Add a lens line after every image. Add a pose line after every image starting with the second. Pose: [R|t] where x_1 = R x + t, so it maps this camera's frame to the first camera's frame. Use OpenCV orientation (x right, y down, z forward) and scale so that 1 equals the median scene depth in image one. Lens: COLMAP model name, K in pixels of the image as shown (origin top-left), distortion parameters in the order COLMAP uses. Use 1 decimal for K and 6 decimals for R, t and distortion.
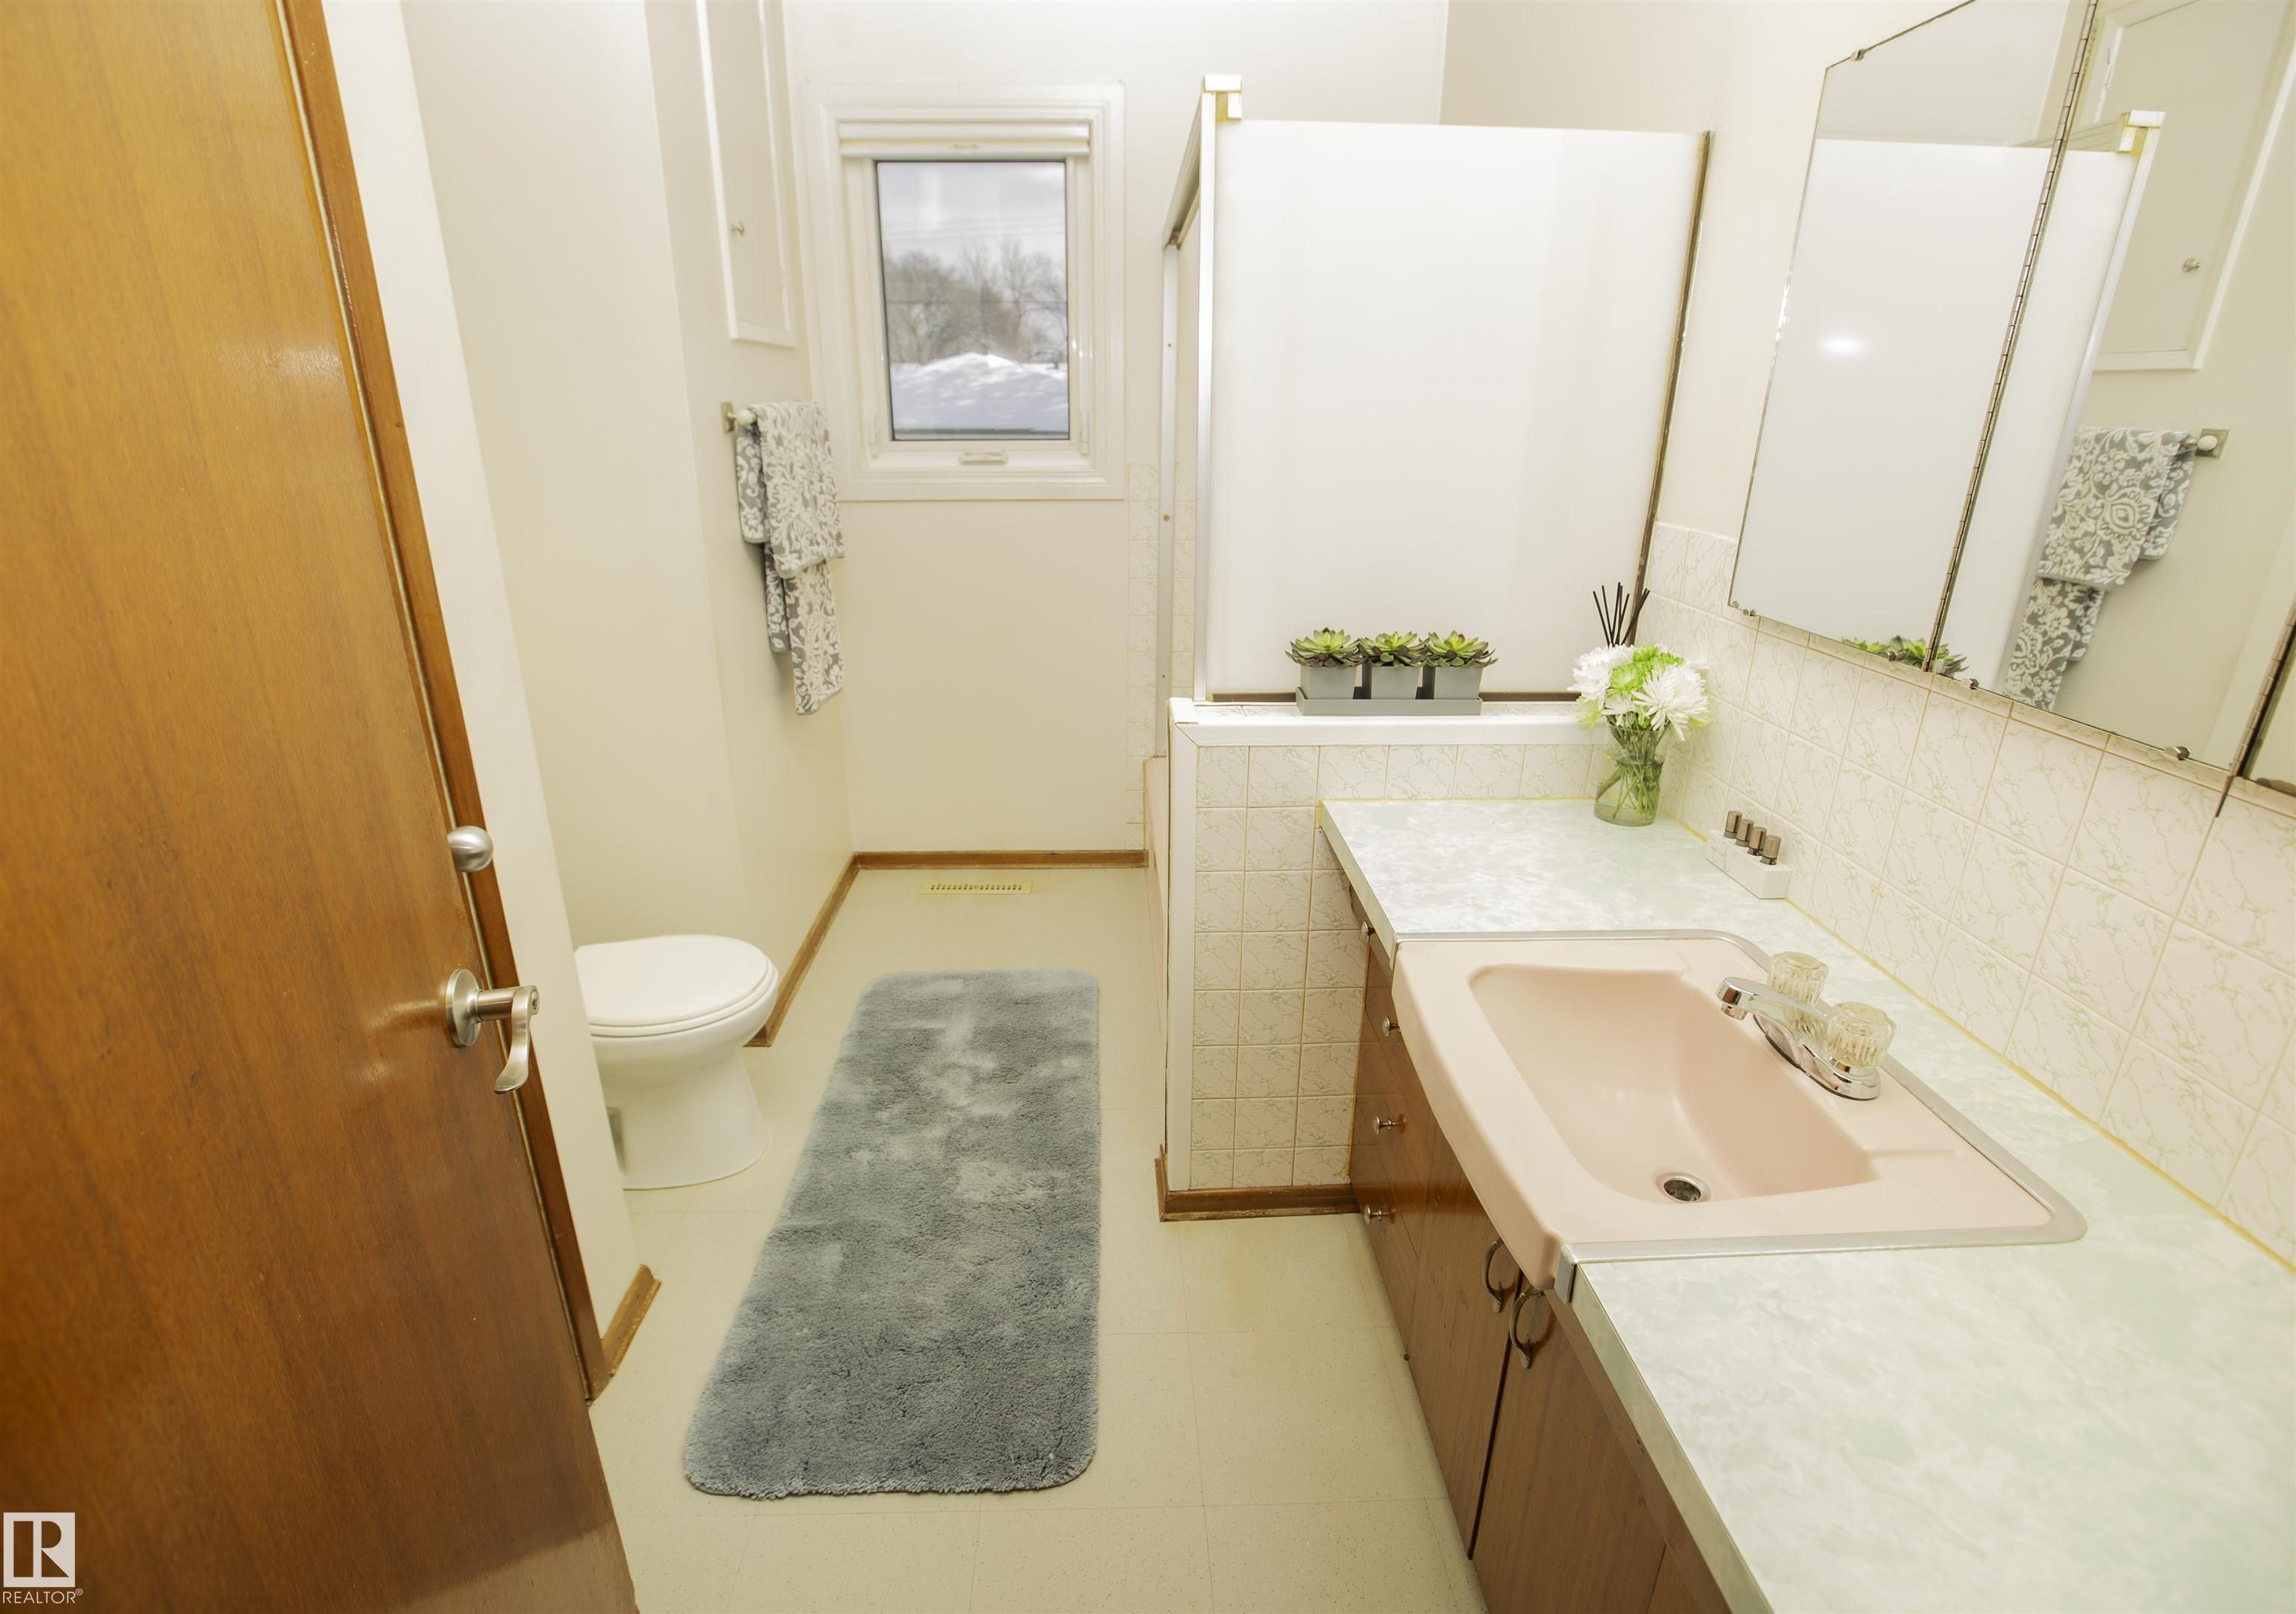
lens RADIAL K [[1105.9, 0, 1104.5], [0, 1105.9, 817.0], [0, 0, 1]] dist [-0.067062, 0.023722]
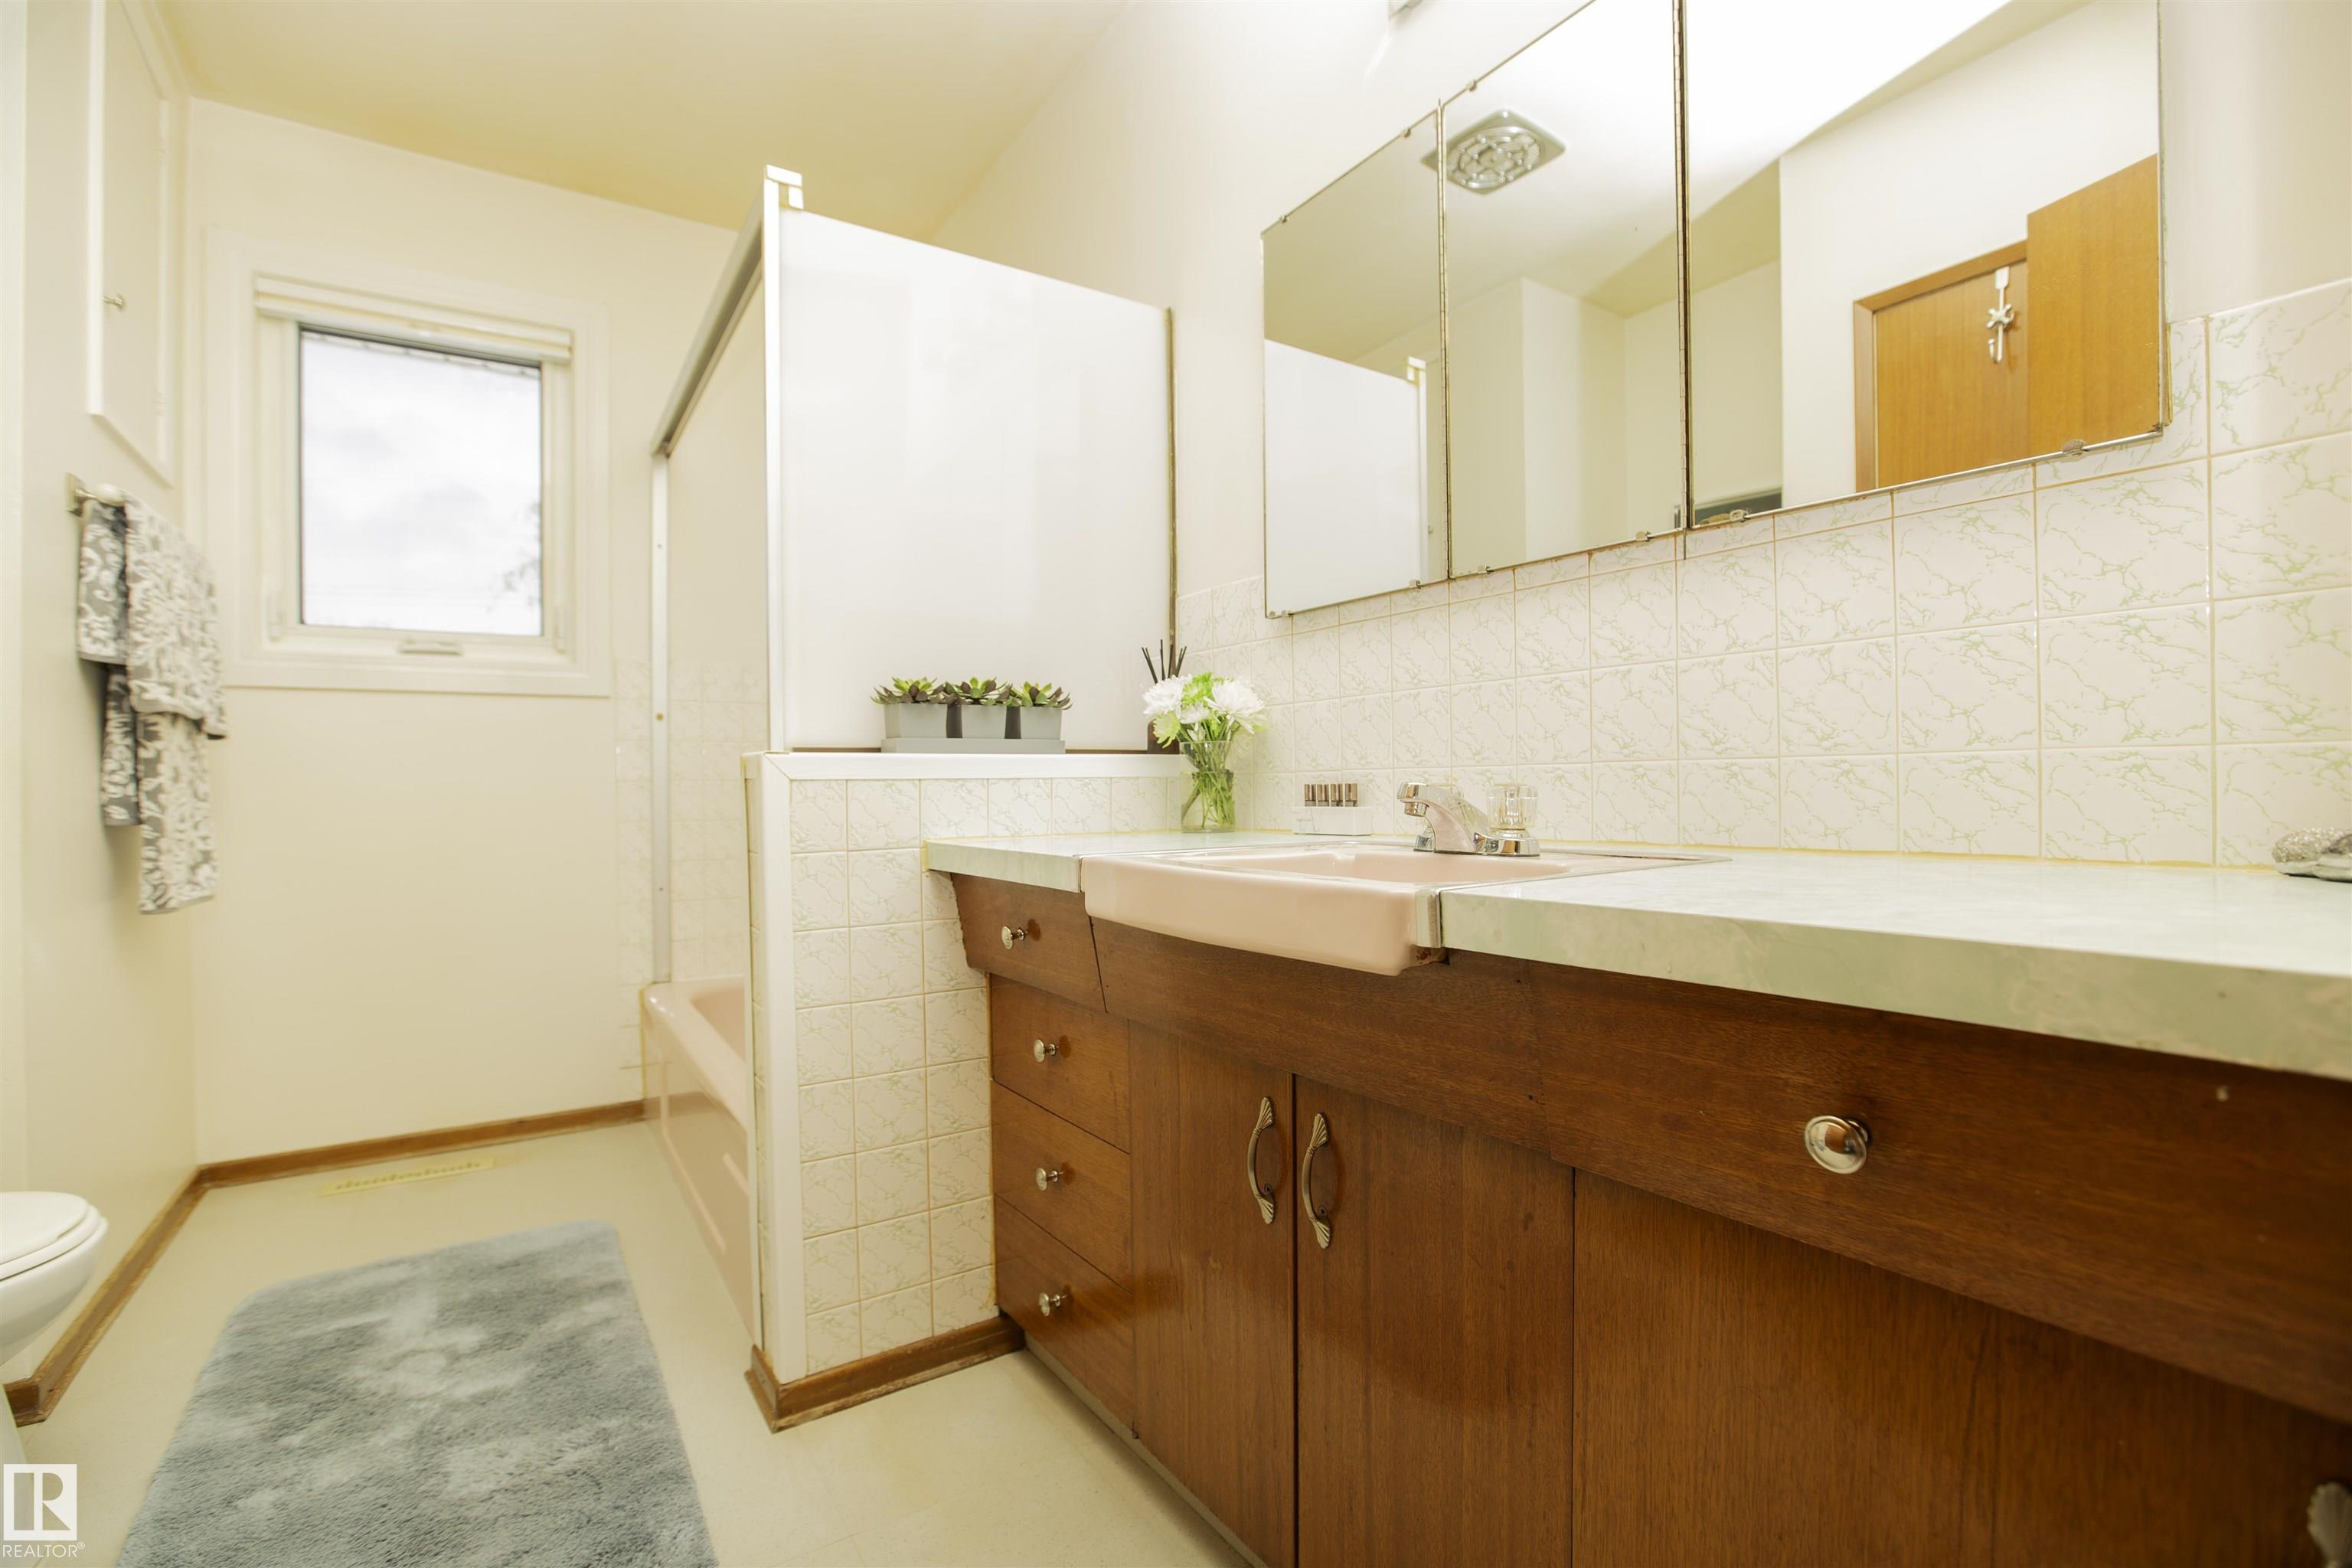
lens RADIAL K [[1082.3, 0, 1166.2], [0, 1082.3, 792.7], [0, 0, 1]] dist [-0.055865, 0.018988]
pose [[0.844521, -0.005169, 0.535497, -0.088720], [0.194130, 0.934893, -0.297134, 0.187635], [-0.499096, 0.354892, 0.790541, 0.113252]]
